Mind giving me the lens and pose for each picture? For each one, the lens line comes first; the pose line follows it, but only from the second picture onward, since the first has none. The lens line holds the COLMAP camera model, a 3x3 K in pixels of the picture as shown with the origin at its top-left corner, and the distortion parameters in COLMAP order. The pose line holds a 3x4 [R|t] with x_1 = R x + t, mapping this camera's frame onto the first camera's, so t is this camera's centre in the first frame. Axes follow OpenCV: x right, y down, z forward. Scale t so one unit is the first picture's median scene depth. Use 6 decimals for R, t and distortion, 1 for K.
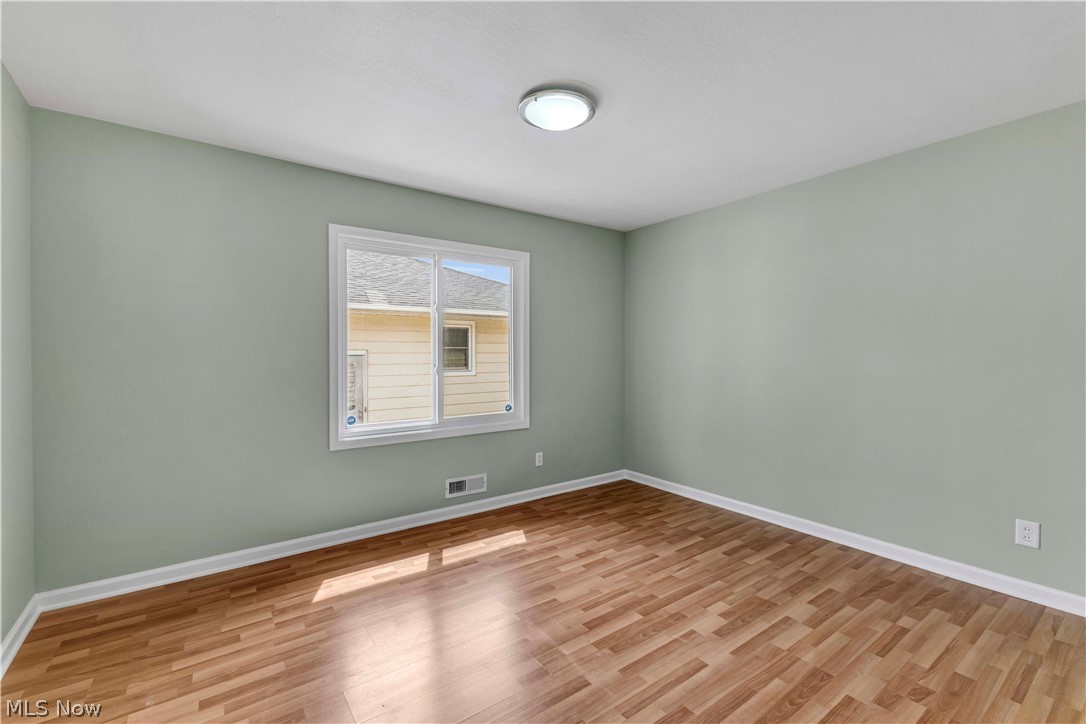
lens RADIAL K [[480.3, 0, 531.4], [0, 480.3, 364.2], [0, 0, 1]] dist [0.009216, -0.002080]
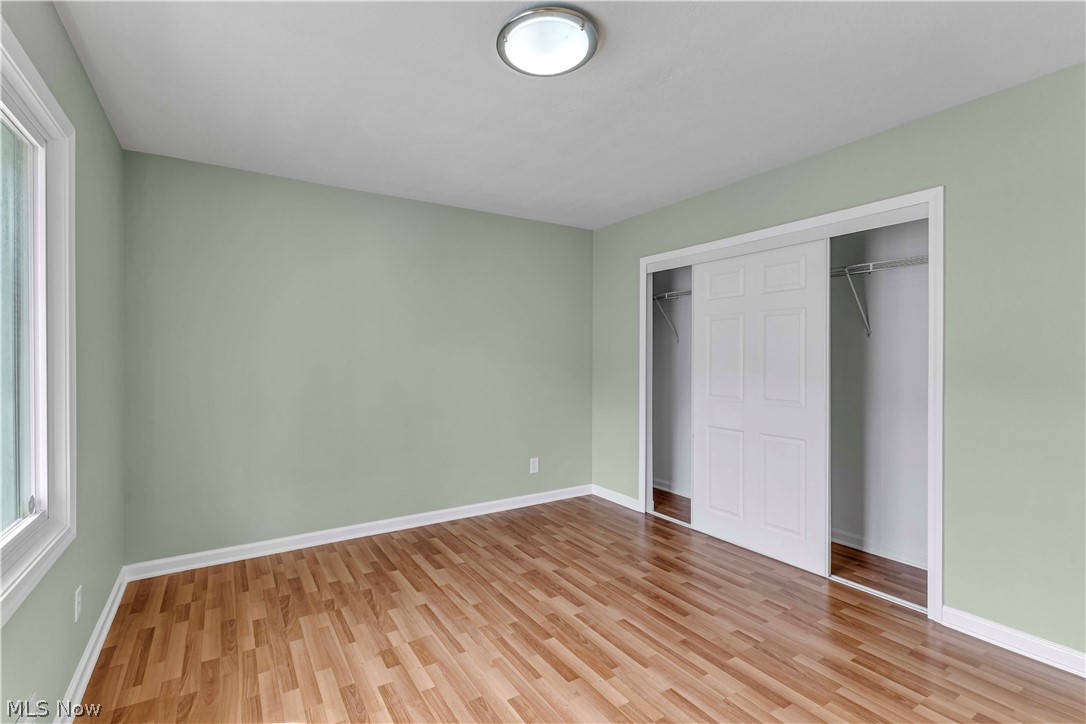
lens RADIAL K [[480.3, 0, 543.2], [0, 480.3, 357.2], [0, 0, 1]] dist [0.009216, -0.002080]
pose [[0.046181, 0.002079, 0.998931, -0.587185], [0.027116, 0.999627, -0.003334, -0.019284], [-0.998565, 0.027241, 0.046107, 0.789331]]
